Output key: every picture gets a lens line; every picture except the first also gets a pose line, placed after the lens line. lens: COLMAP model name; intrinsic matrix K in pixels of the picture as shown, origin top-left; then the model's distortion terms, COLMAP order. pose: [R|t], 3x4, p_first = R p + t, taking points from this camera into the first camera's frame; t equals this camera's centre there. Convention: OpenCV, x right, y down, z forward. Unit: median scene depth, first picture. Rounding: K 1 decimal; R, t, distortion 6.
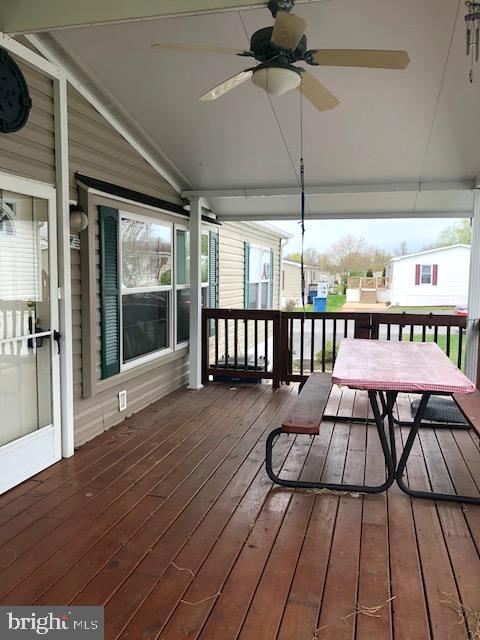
lens RADIAL K [[526.7, 0, 240.0], [0, 526.7, 320.0], [0, 0, 1]] dist [-0.001167, -0.000977]
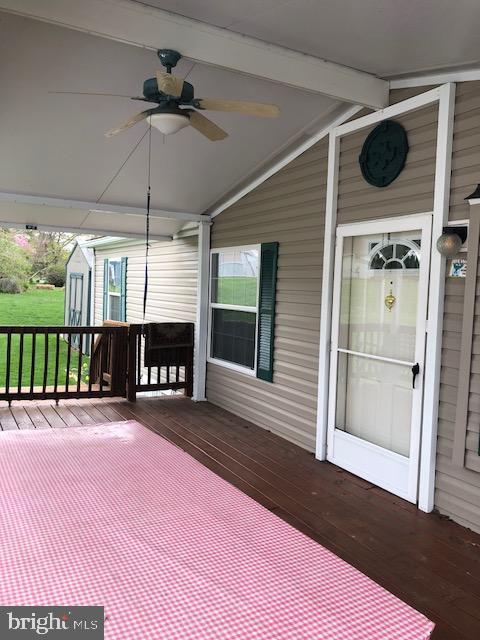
lens RADIAL K [[526.7, 0, 240.0], [0, 526.7, 320.0], [0, 0, 1]] dist [-0.001167, -0.000977]
pose [[-0.719710, 0.001561, -0.694273, 0.569930], [-0.111989, 0.986641, 0.118310, -0.142431], [0.685183, 0.162900, -0.709921, 1.510450]]
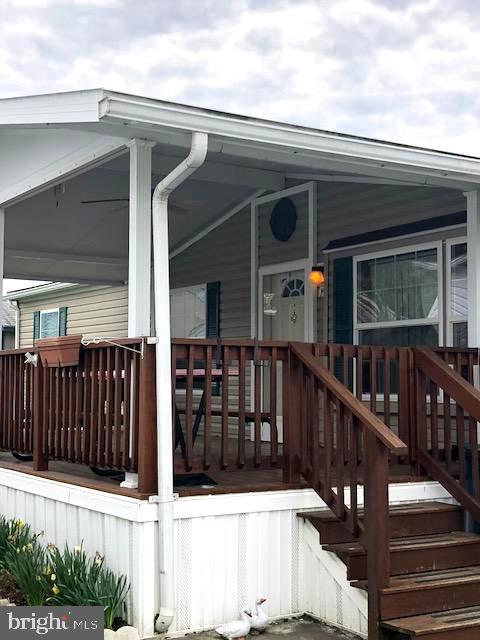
lens RADIAL K [[997.2, 0, 240.0], [0, 997.2, 320.0], [0, 0, 1]] dist [0.008173, -0.004265]
pose [[-0.688125, -0.063998, -0.722765, 1.874312], [-0.080861, 0.996662, -0.011266, -0.033399], [0.721073, 0.050691, -0.691003, 2.906949]]
